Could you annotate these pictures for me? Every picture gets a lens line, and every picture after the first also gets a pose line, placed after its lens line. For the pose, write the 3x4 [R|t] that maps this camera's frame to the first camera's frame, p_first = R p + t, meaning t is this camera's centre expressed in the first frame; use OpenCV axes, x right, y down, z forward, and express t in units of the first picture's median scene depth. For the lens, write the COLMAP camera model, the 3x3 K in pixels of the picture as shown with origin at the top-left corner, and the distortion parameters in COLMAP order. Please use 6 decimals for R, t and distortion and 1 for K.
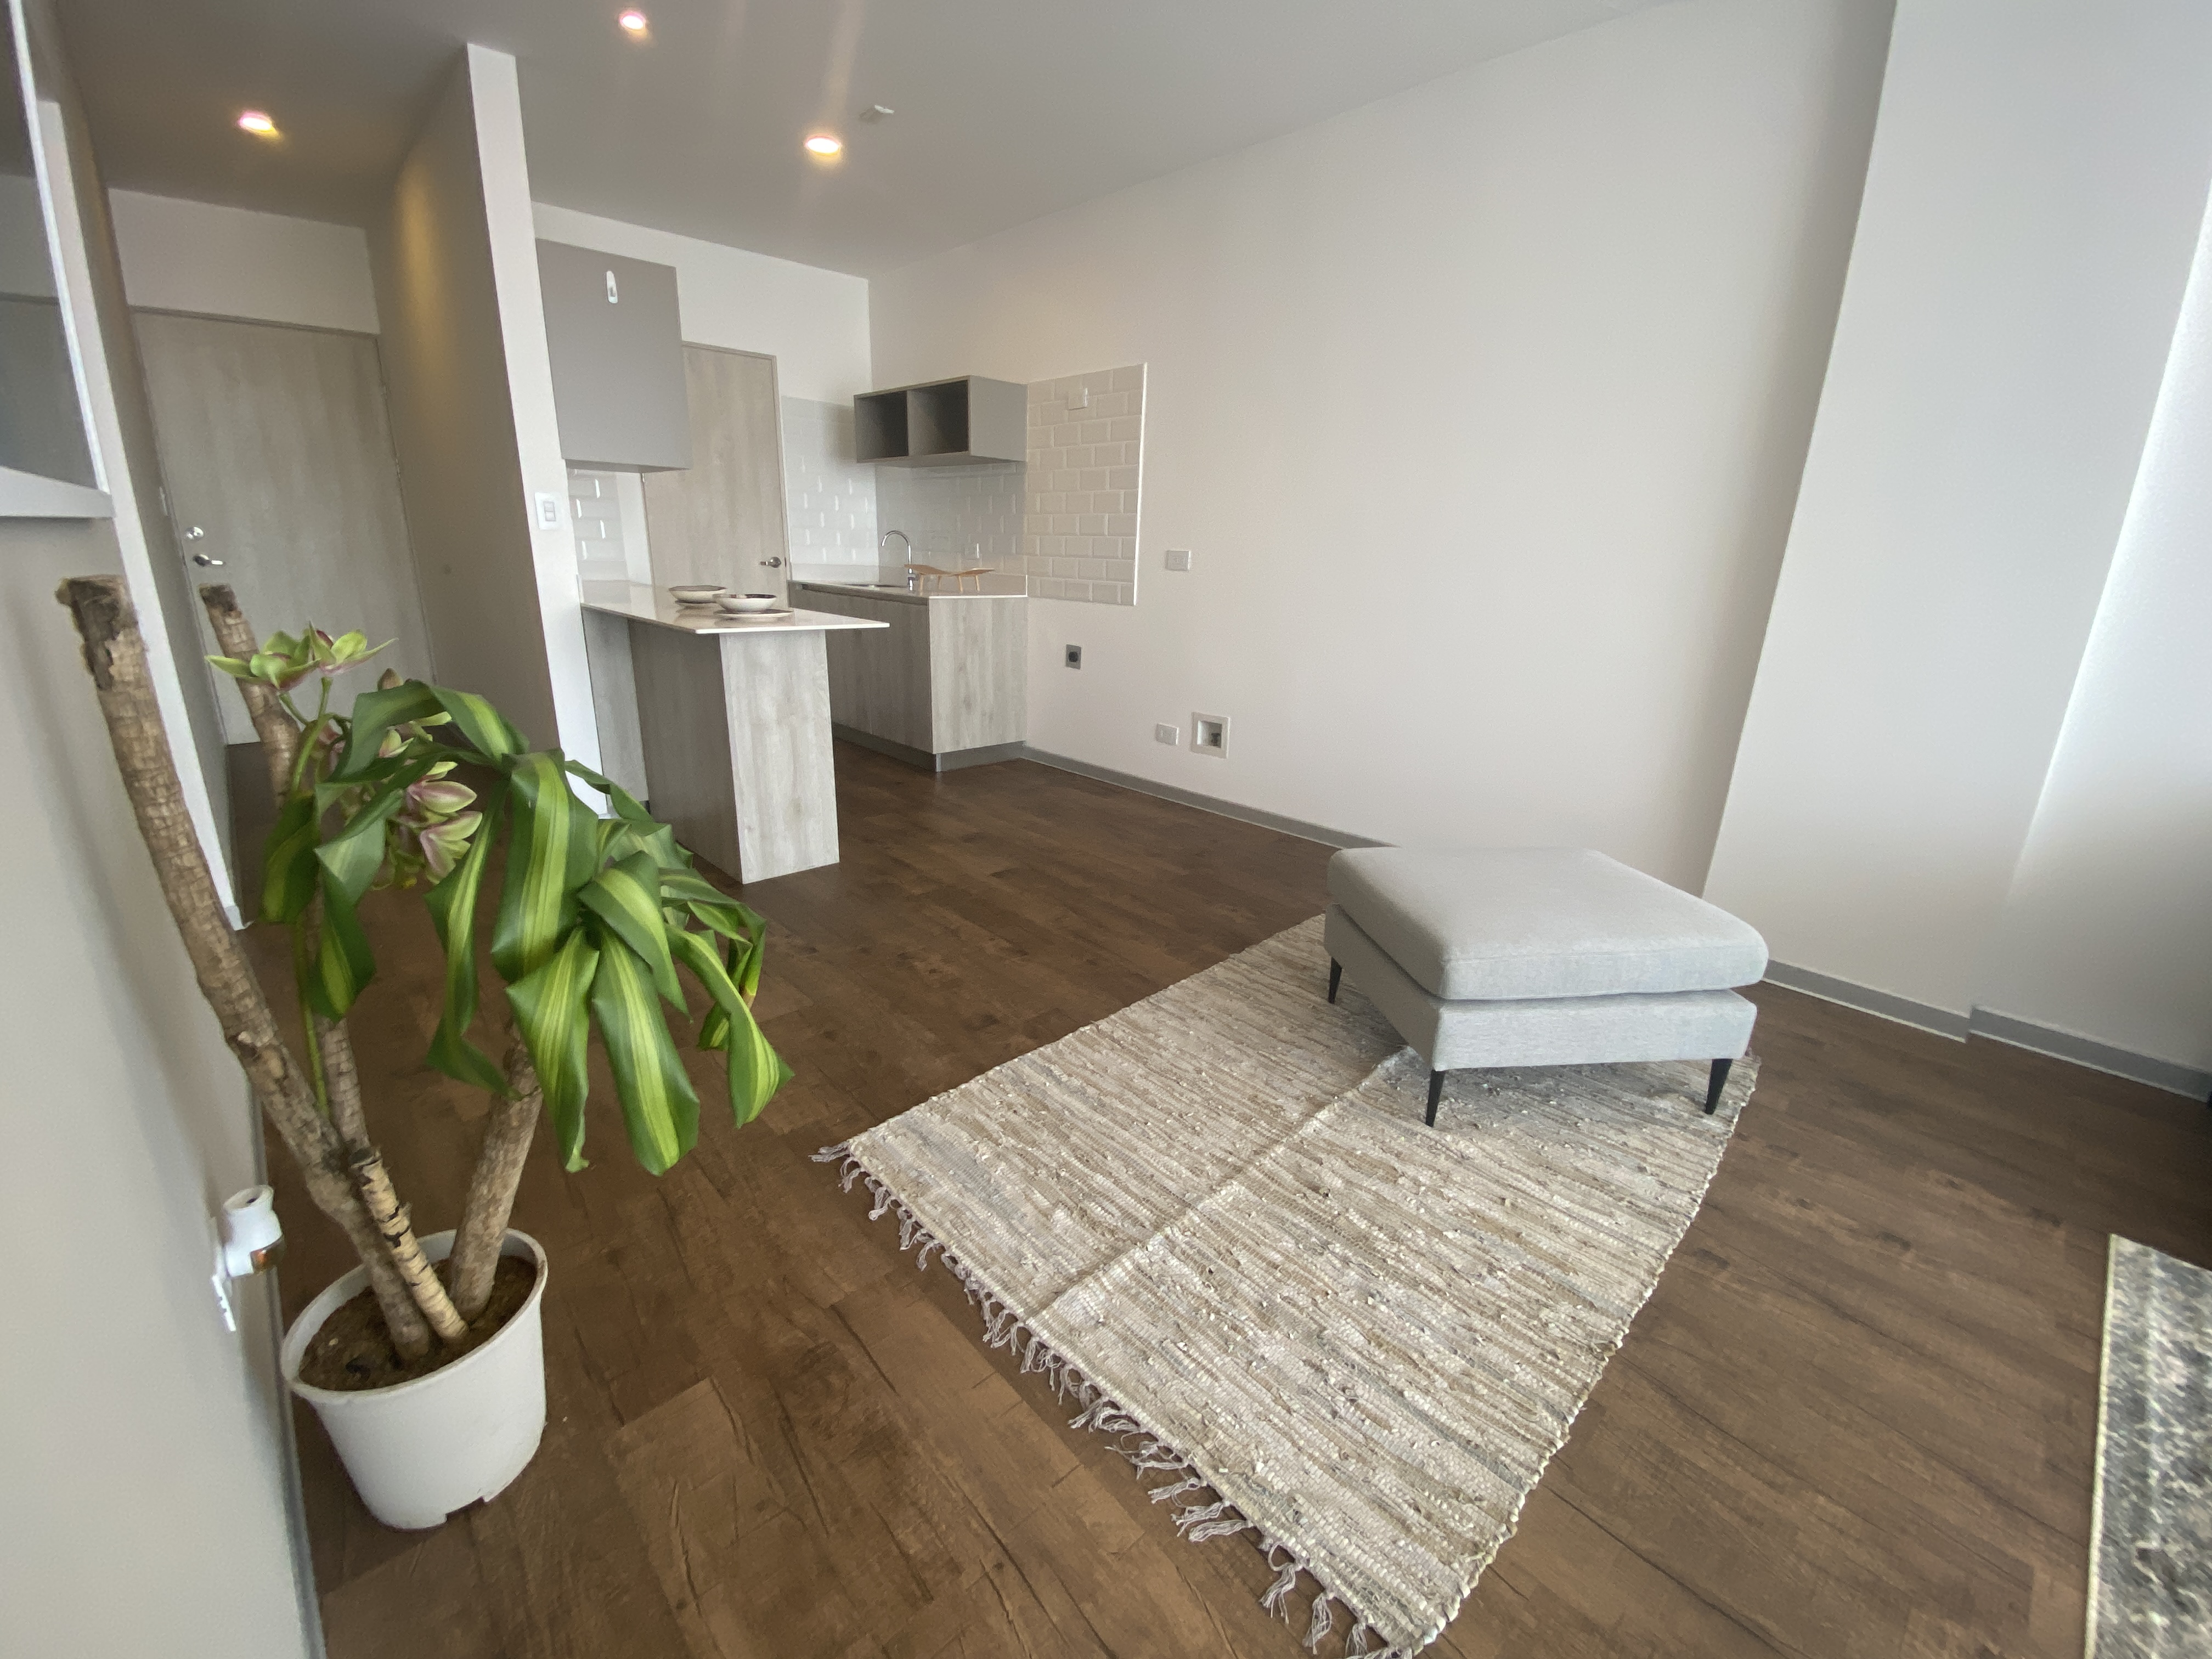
lens RADIAL K [[892.4, 0, 1099.2], [0, 892.4, 818.4], [0, 0, 1]] dist [0.026440, -0.021470]
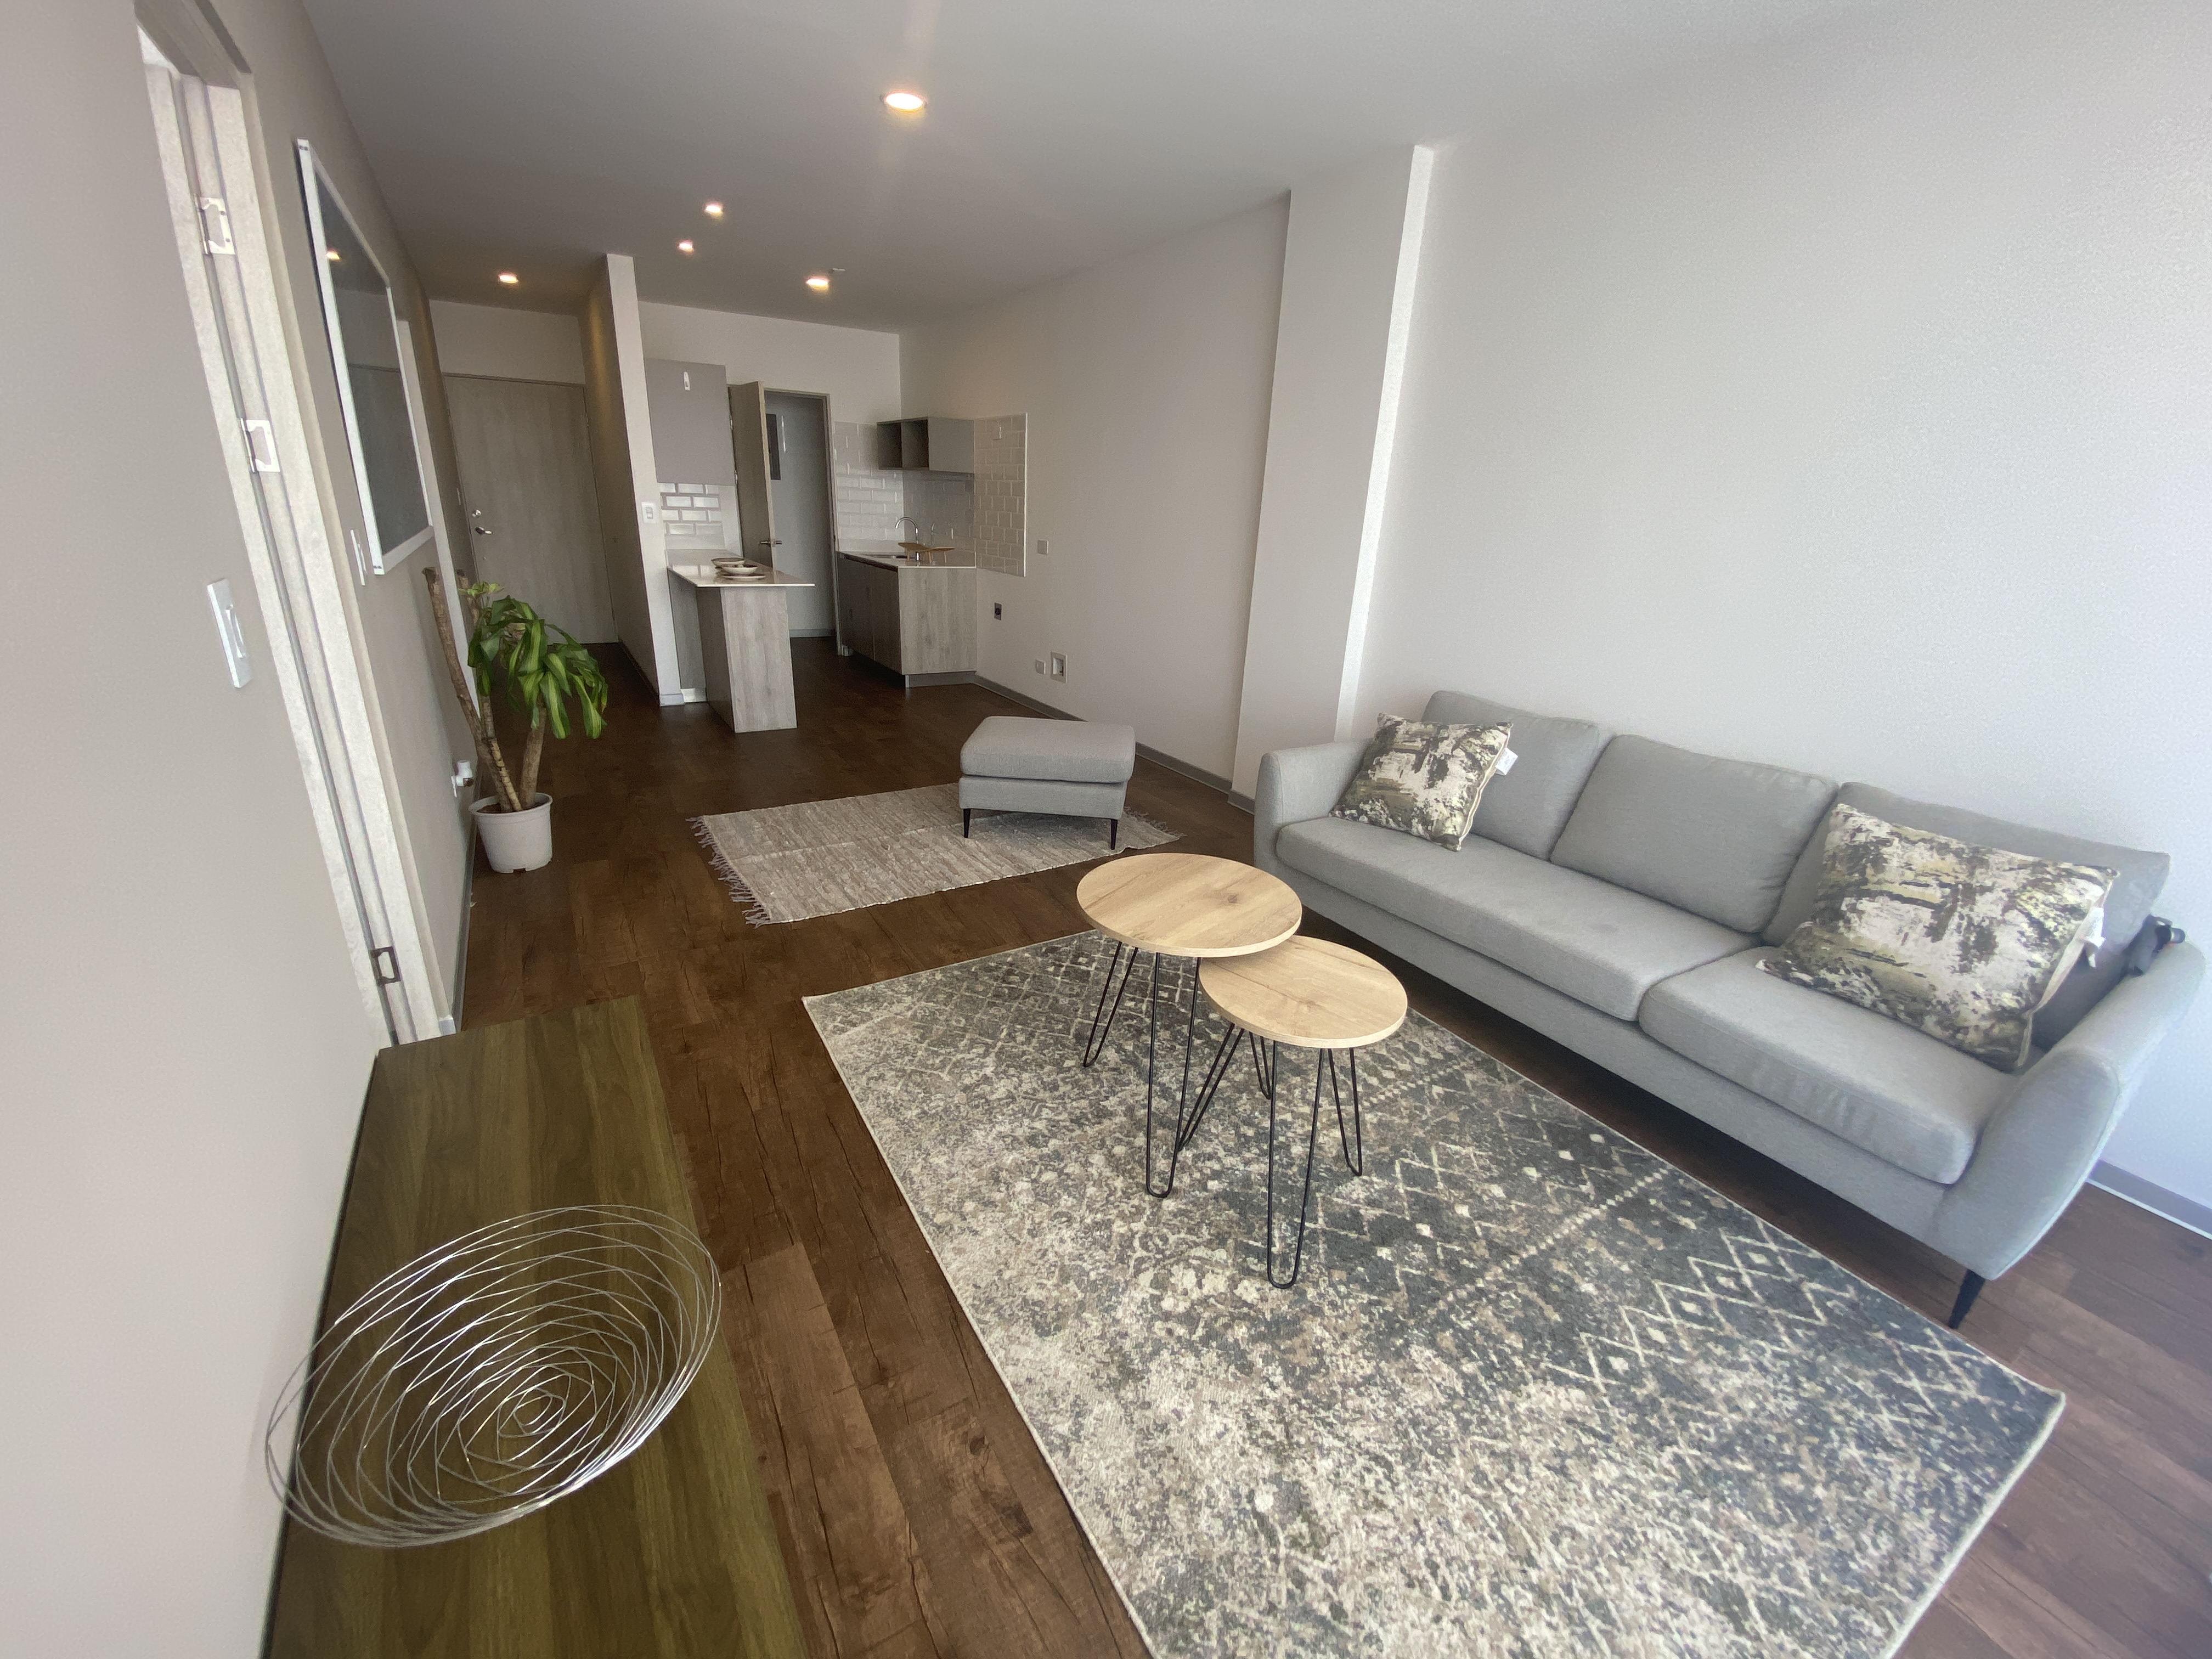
lens RADIAL K [[892.4, 0, 1099.2], [0, 892.4, 818.4], [0, 0, 1]] dist [0.026440, -0.021470]
pose [[0.979515, 0.076956, -0.186086, 0.485089], [-0.069423, 0.996495, 0.046673, 0.083215], [0.189025, -0.032798, 0.981424, -0.444506]]
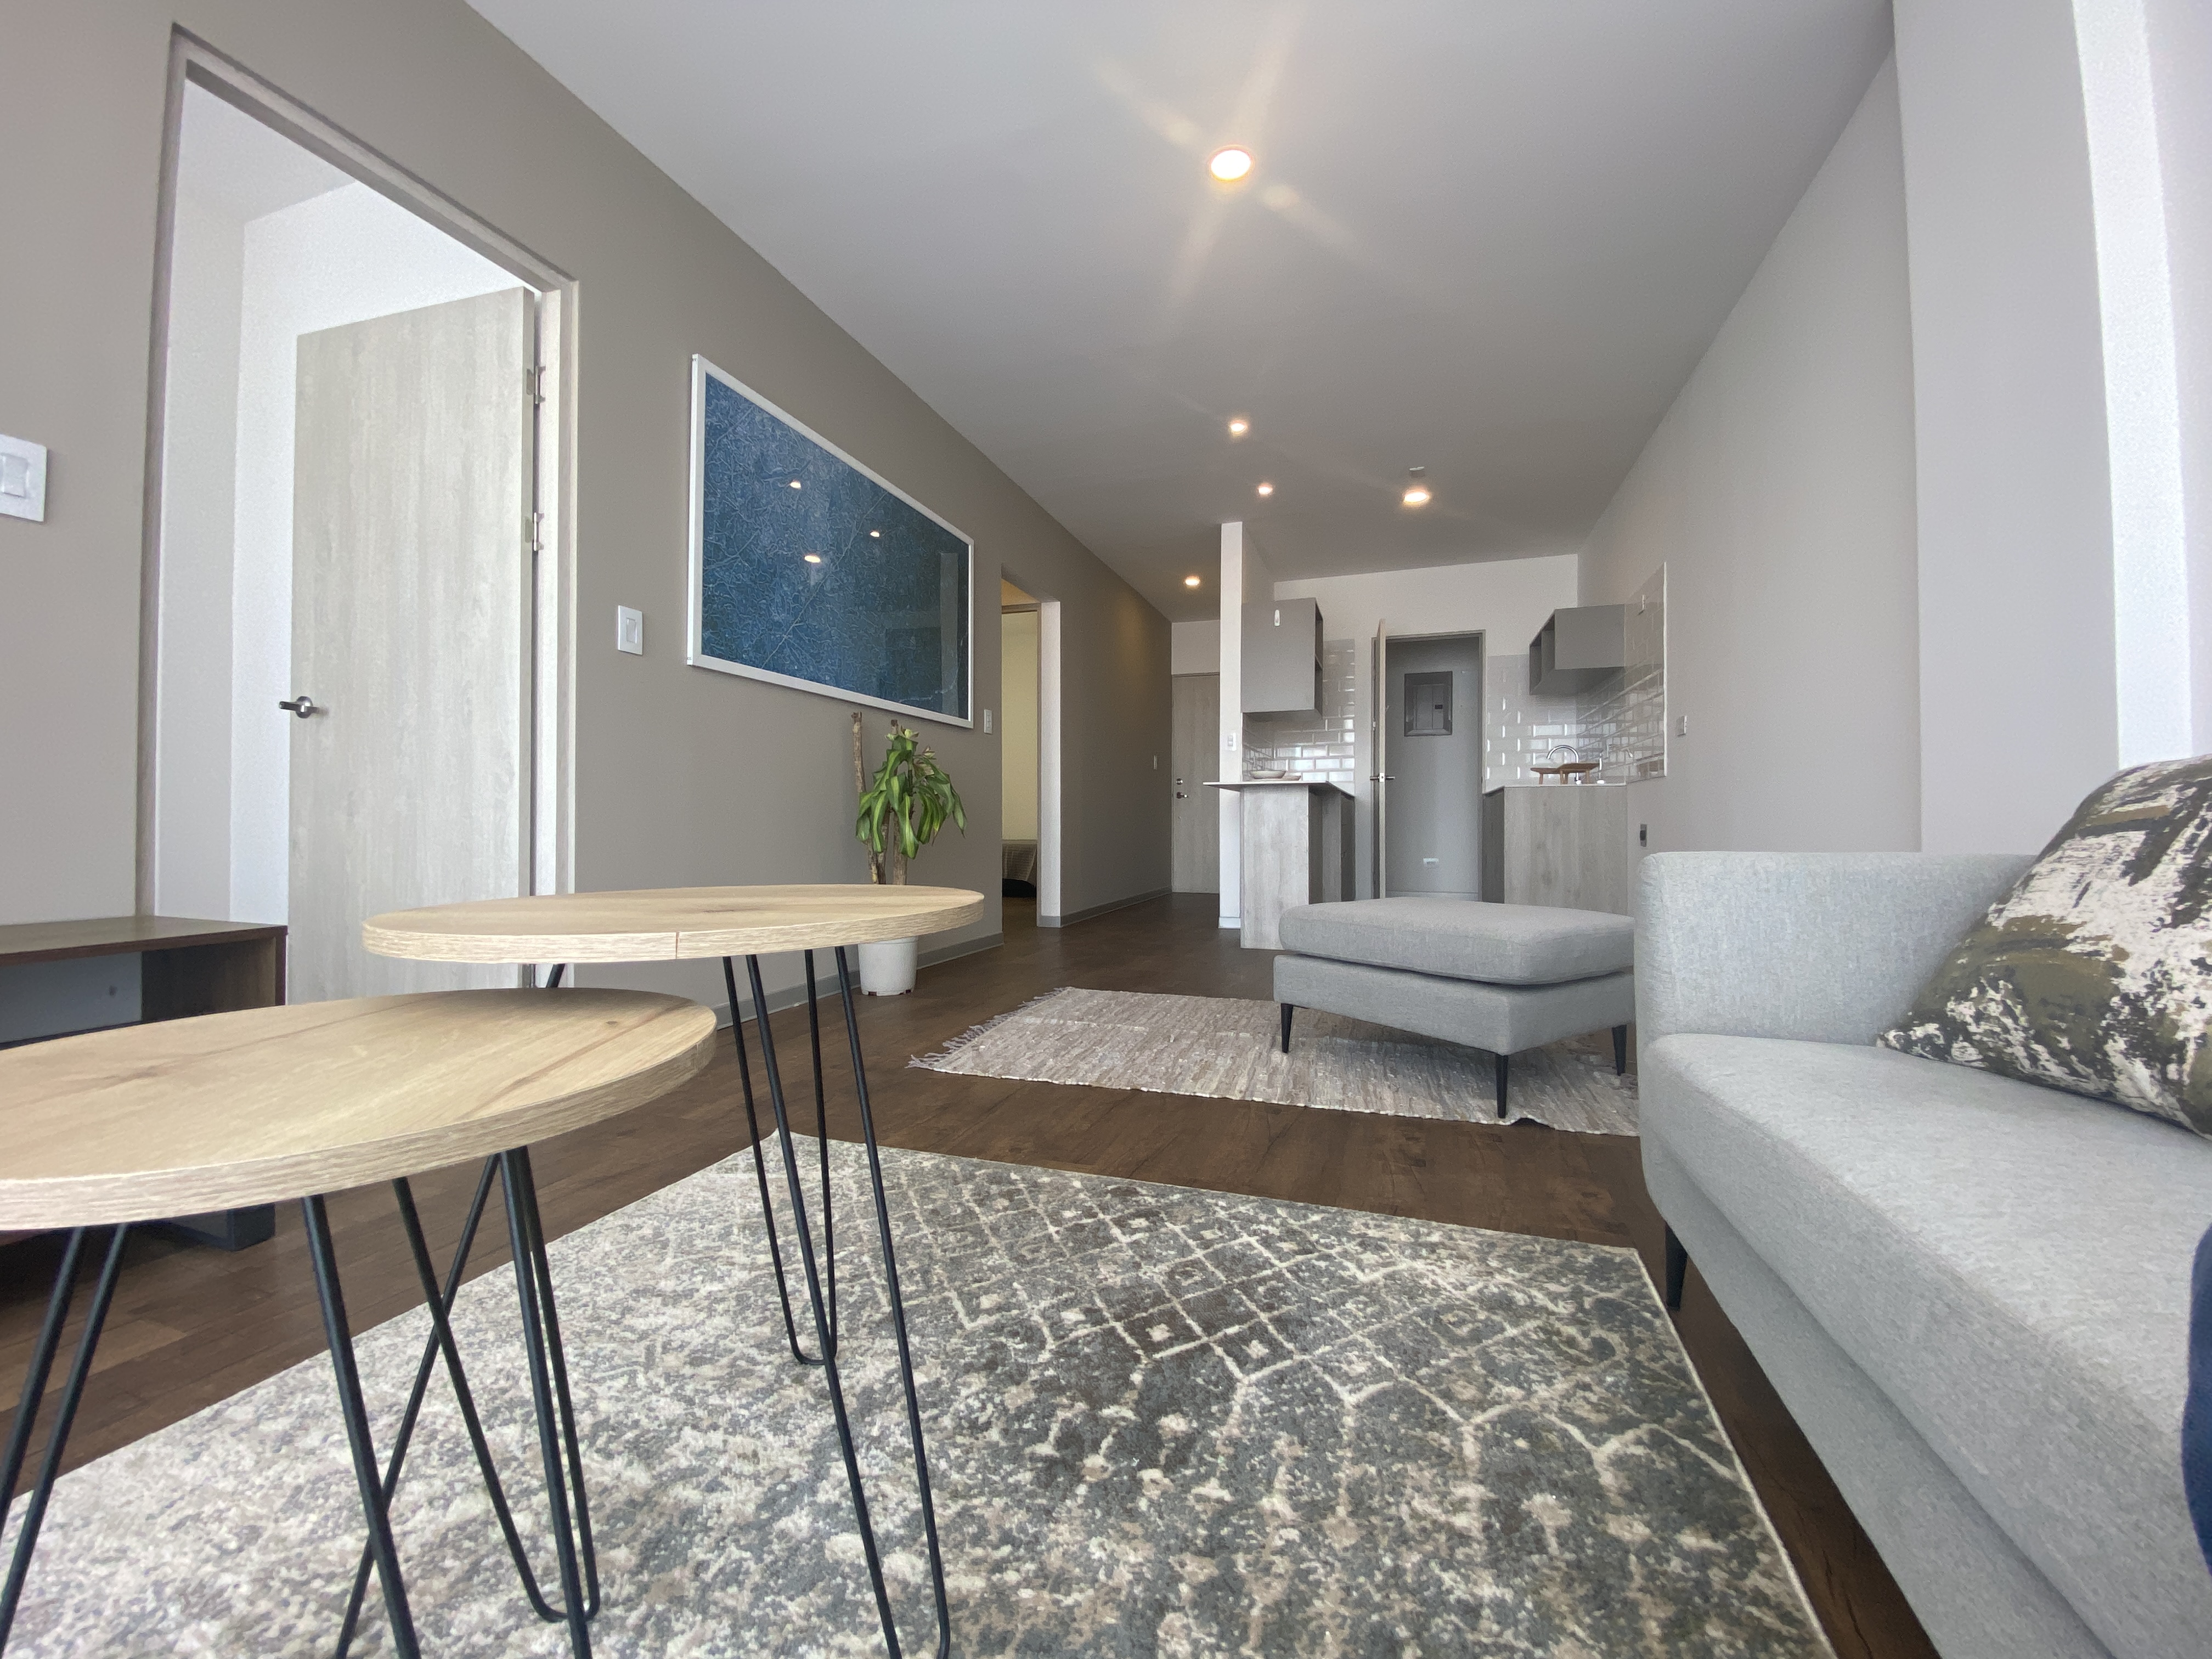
lens RADIAL K [[889.8, 0, 1092.8], [0, 889.8, 824.3], [0, 0, 1]] dist [0.018999, -0.028482]
pose [[0.460101, -0.034977, -0.887177, 0.666252], [-0.240258, 0.957040, -0.162332, 0.138995], [0.854742, 0.287840, 0.431931, 0.032397]]
